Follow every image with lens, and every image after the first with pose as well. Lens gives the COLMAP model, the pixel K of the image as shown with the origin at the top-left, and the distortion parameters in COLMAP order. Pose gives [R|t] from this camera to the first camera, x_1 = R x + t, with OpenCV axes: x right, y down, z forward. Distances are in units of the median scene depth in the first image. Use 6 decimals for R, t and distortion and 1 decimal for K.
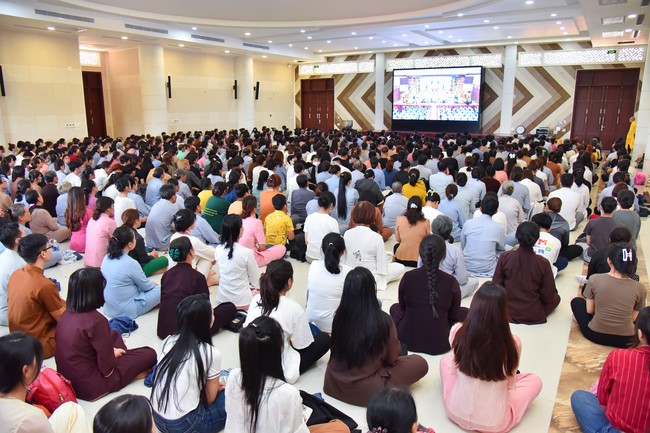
lens RADIAL K [[464.1, 0, 328.1], [0, 464.1, 216.2], [0, 0, 1]] dist [-0.063413, 0.021575]
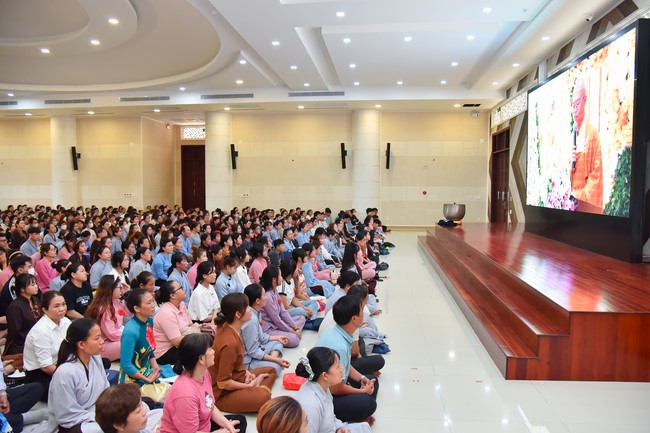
lens RADIAL K [[464.1, 0, 324.8], [0, 464.1, 215.5], [0, 0, 1]] dist [-0.063413, 0.021575]
pose [[0.423559, 0.066145, -0.903450, 0.522742], [-0.209047, 0.977548, -0.026437, -0.182229], [0.881417, 0.200061, 0.427877, 0.785120]]
